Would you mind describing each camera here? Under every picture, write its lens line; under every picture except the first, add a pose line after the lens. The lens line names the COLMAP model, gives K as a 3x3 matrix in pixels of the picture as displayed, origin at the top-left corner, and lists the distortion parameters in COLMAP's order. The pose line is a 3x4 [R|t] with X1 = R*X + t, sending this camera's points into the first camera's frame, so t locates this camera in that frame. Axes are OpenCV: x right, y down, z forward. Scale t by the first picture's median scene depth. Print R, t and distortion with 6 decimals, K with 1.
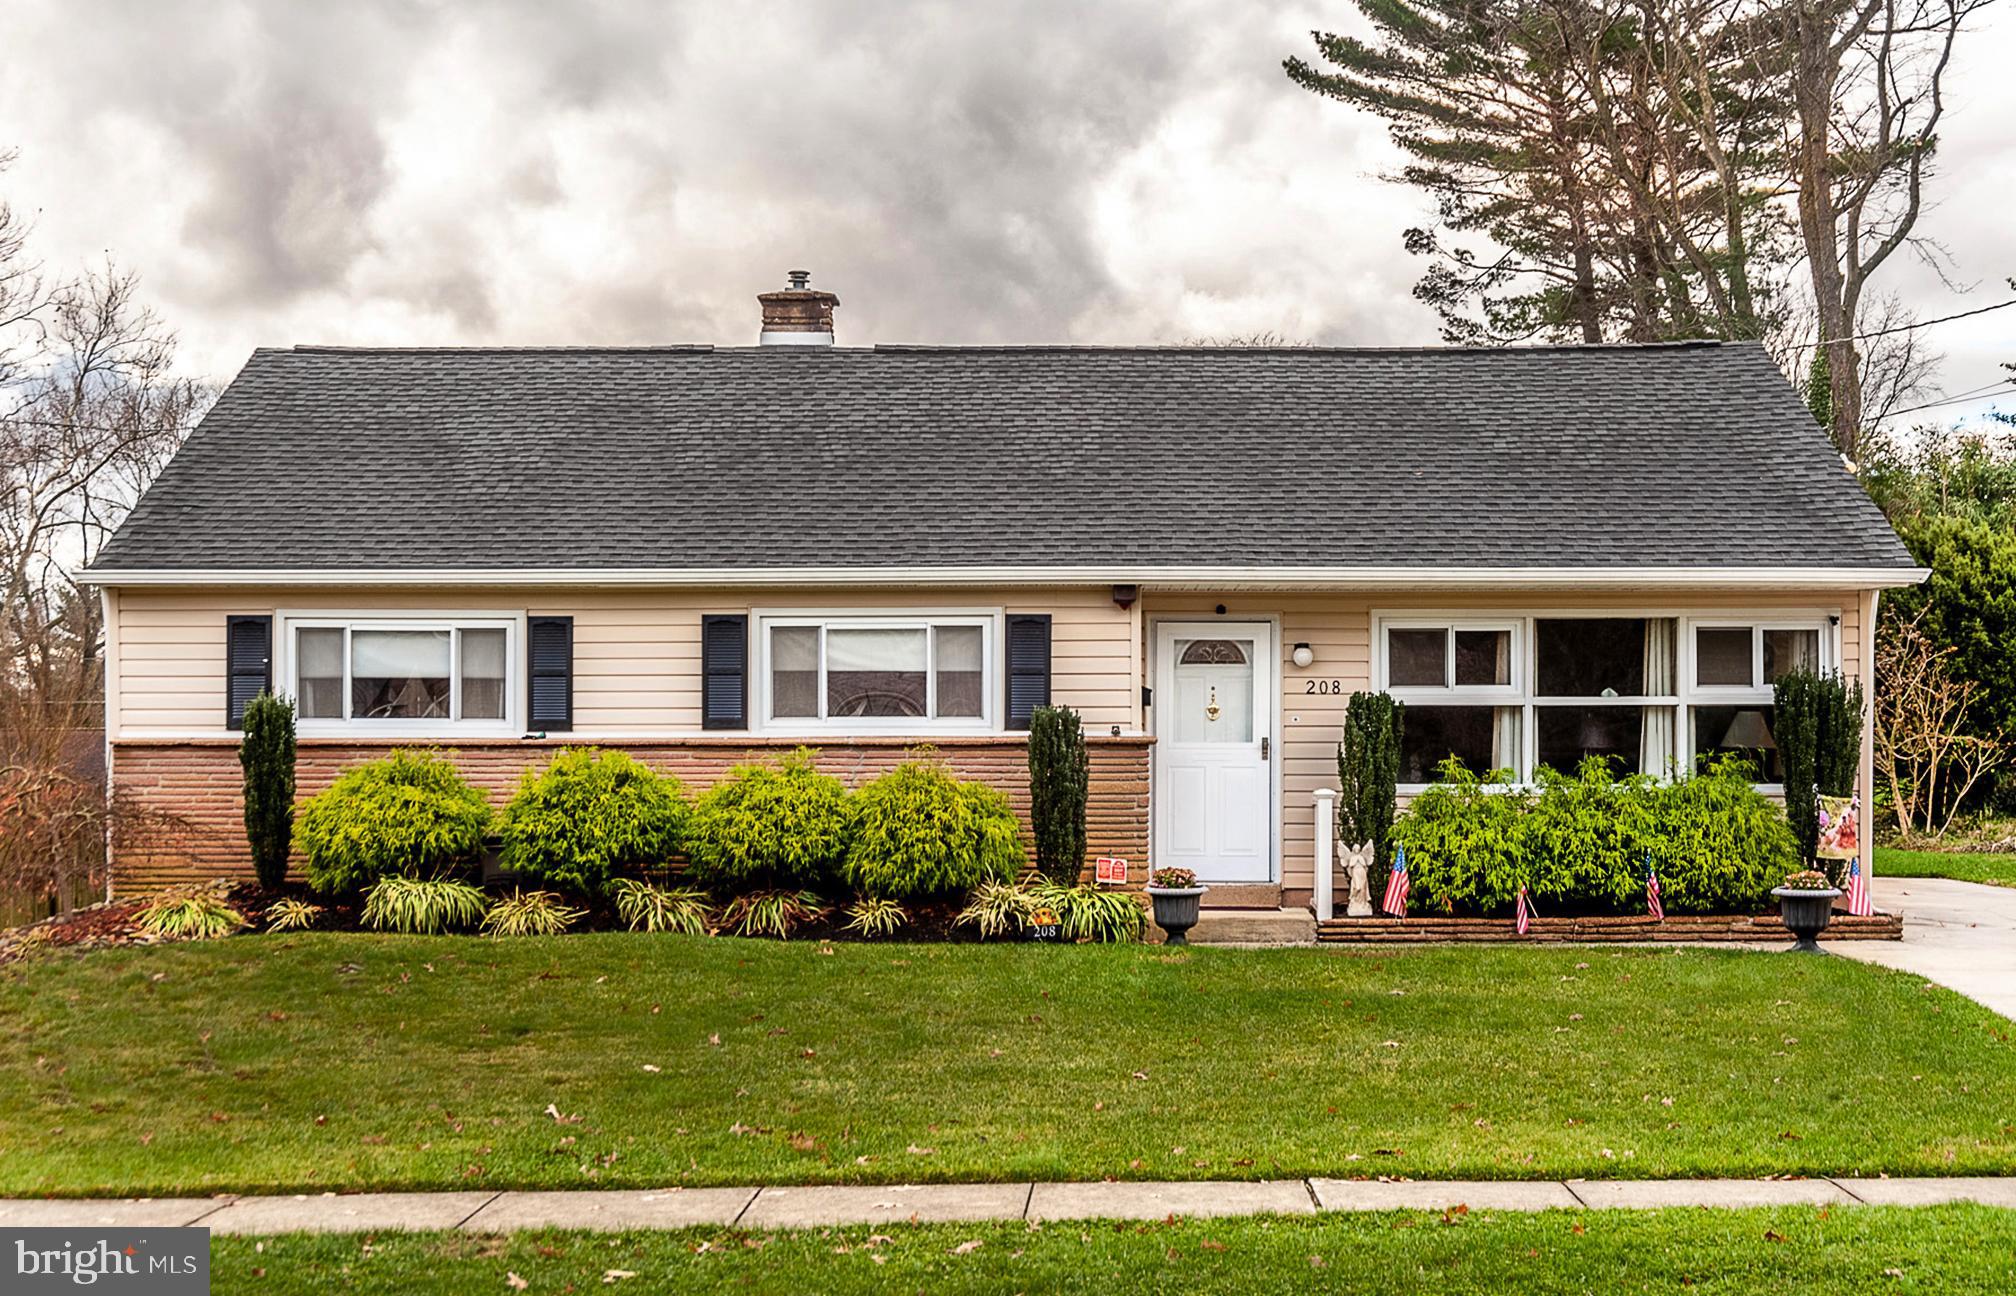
lens RADIAL K [[2968.0, 0, 1009.3], [0, 2968.0, 651.0], [0, 0, 1]] dist [0.048283, 0.000000]
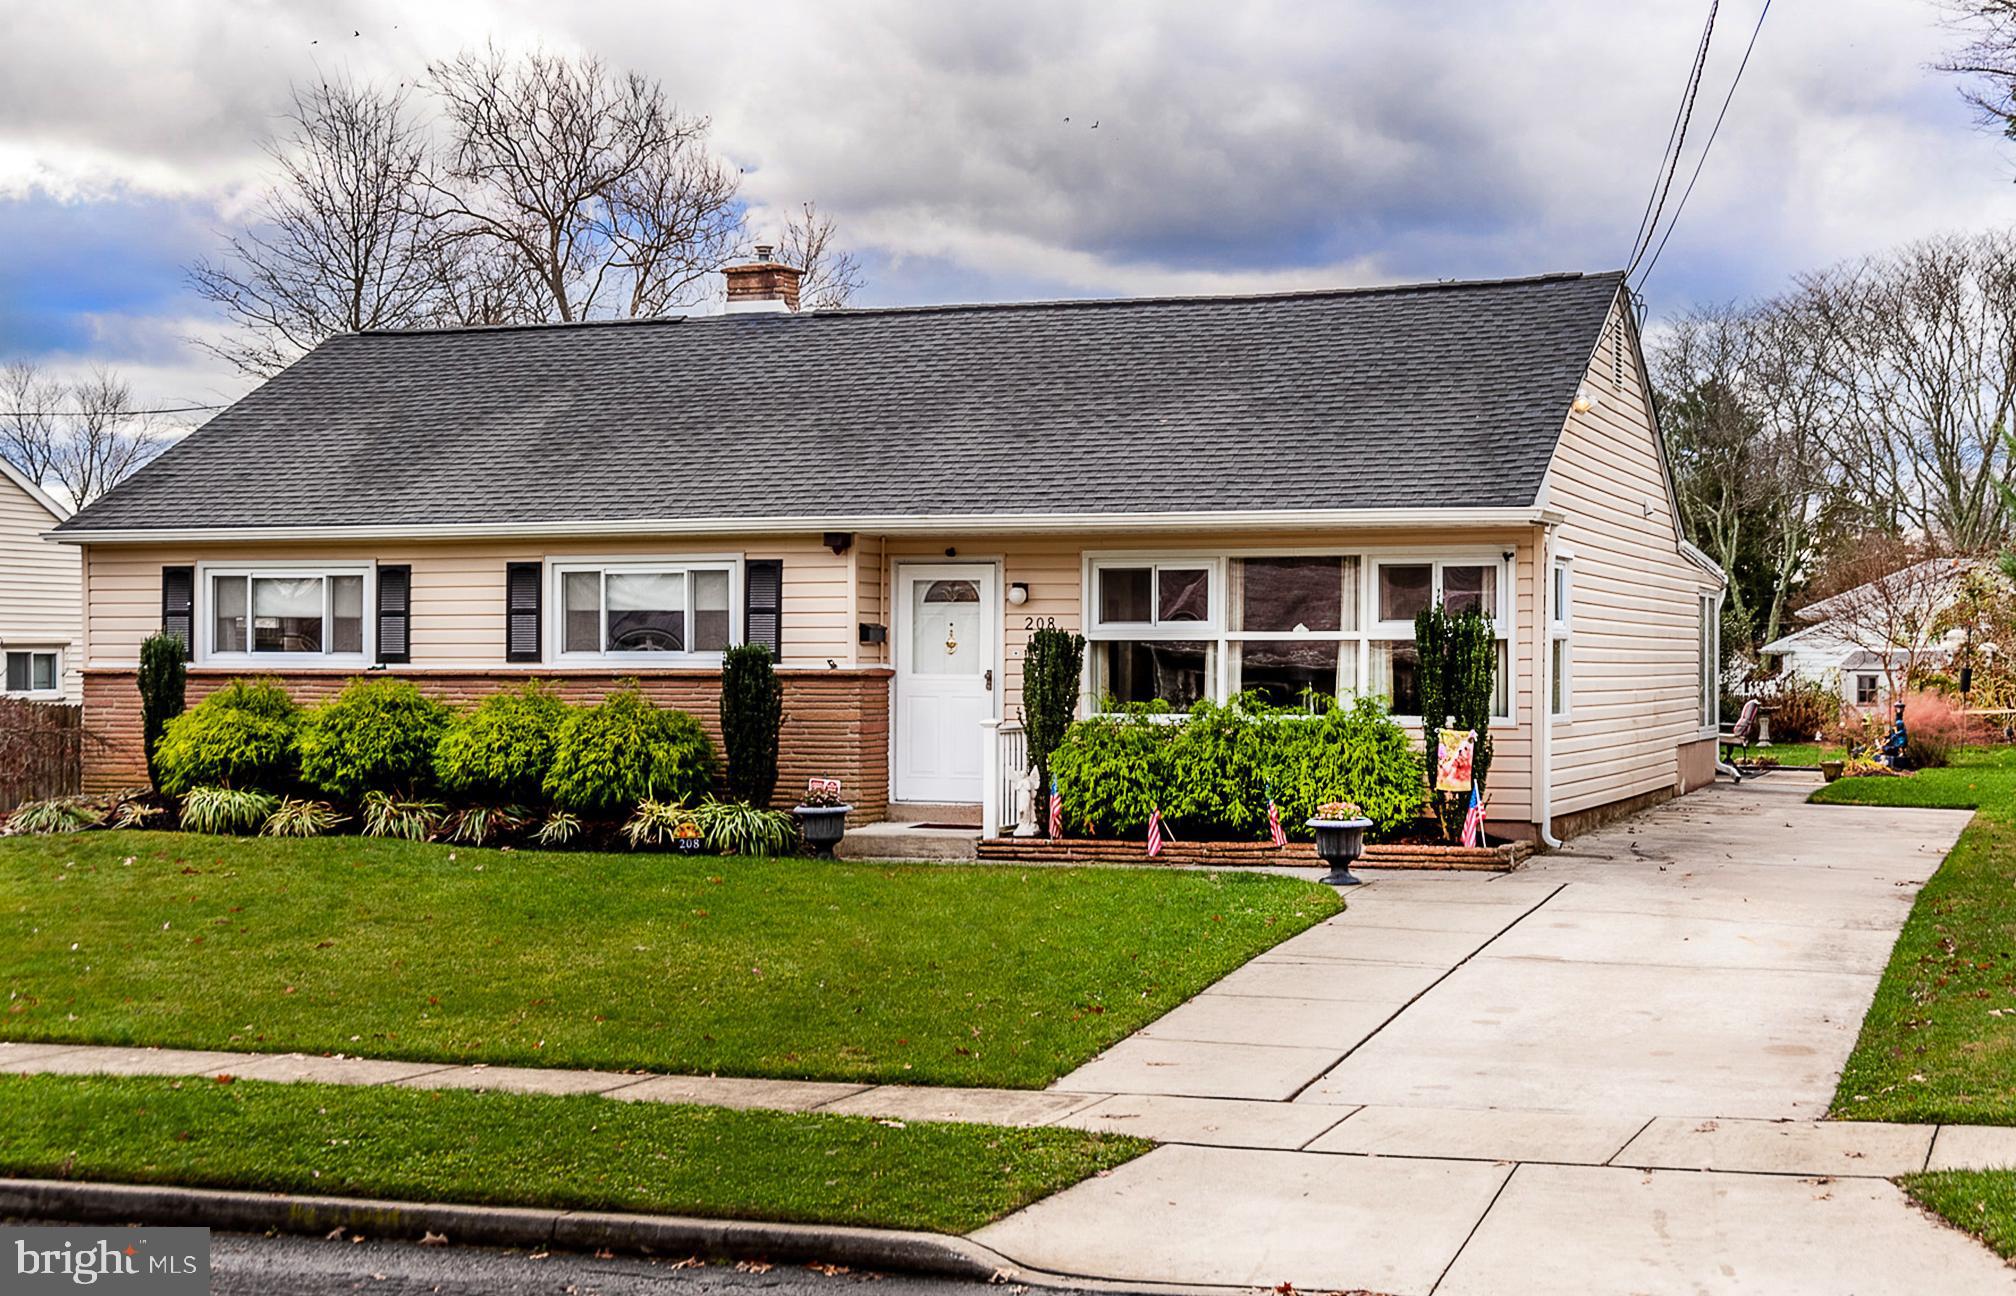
lens RADIAL K [[2968.0, 0, 1004.0], [0, 2968.0, 656.5], [0, 0, 1]] dist [0.048283, 0.000000]
pose [[0.940786, 0.000792, -0.339000, 0.464656], [0.008081, 0.999661, 0.024761, -0.002672], [0.338905, -0.026034, 0.940460, -0.011781]]
